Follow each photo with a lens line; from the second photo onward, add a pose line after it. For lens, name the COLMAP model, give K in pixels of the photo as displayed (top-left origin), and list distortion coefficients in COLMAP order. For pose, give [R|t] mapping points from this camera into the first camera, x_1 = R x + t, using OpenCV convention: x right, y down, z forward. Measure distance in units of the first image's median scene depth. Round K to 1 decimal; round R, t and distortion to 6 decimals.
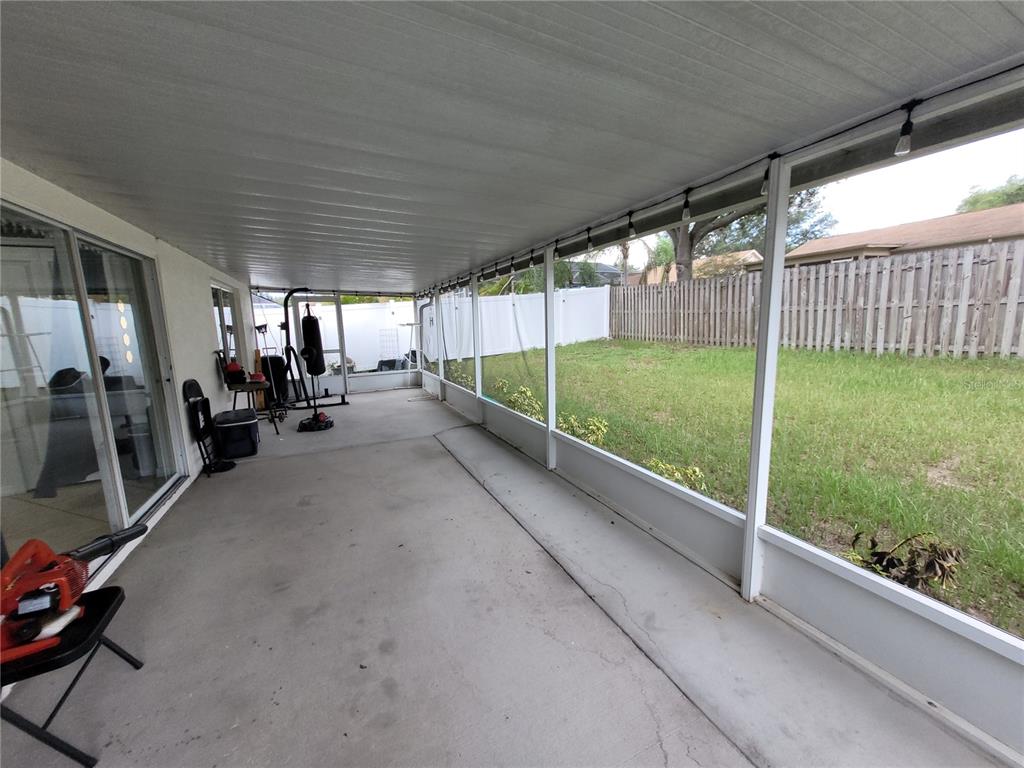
lens RADIAL K [[389.9, 0, 512.9], [0, 389.9, 382.0], [0, 0, 1]] dist [-0.000596, -0.000553]
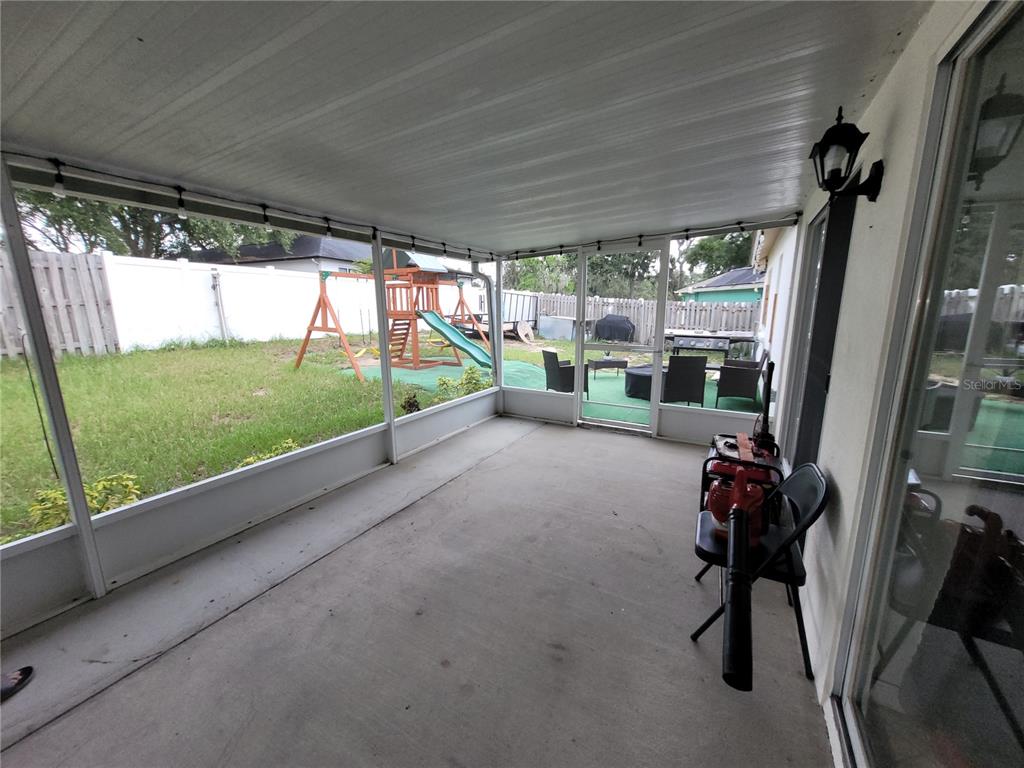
lens RADIAL K [[389.9, 0, 512.9], [0, 389.9, 382.0], [0, 0, 1]] dist [-0.000596, -0.000553]
pose [[-0.570007, -0.125306, 0.812029, -0.942252], [0.147978, 0.956486, 0.251471, -0.156348], [-0.808204, 0.263503, -0.526661, 1.145195]]
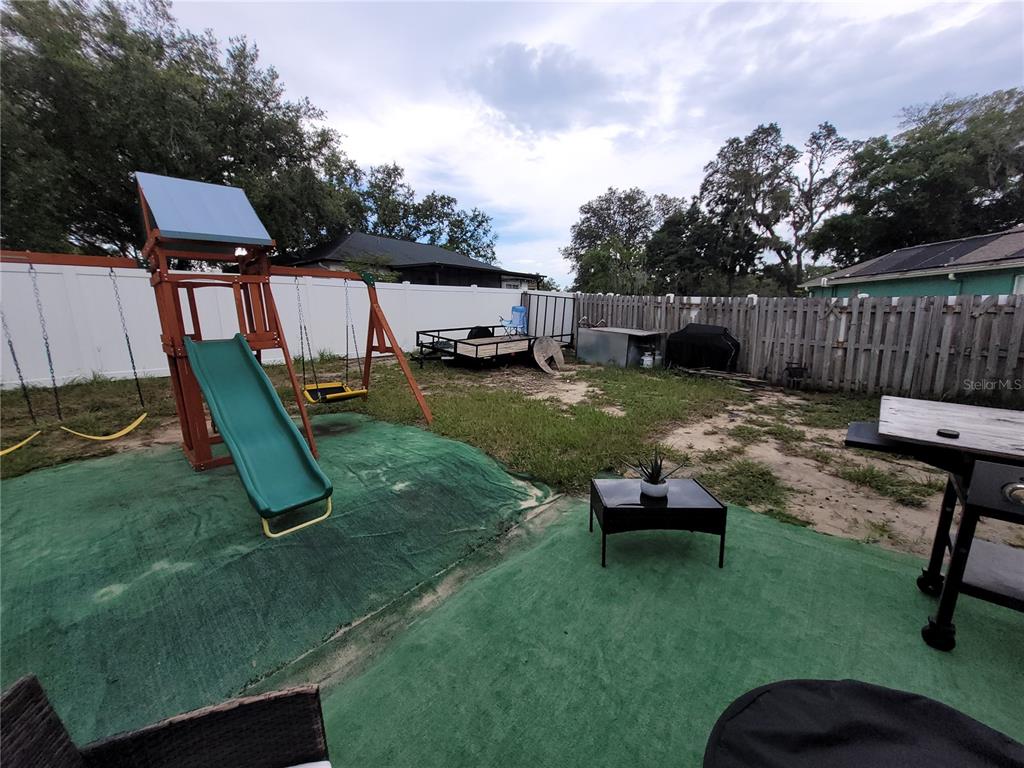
lens RADIAL K [[389.9, 0, 512.9], [0, 389.9, 382.0], [0, 0, 1]] dist [-0.000596, -0.000553]
pose [[-0.385191, -0.120216, 0.914973, -0.516231], [0.183134, 0.961802, 0.203465, -0.092032], [-0.904483, 0.245936, -0.348462, 0.627840]]
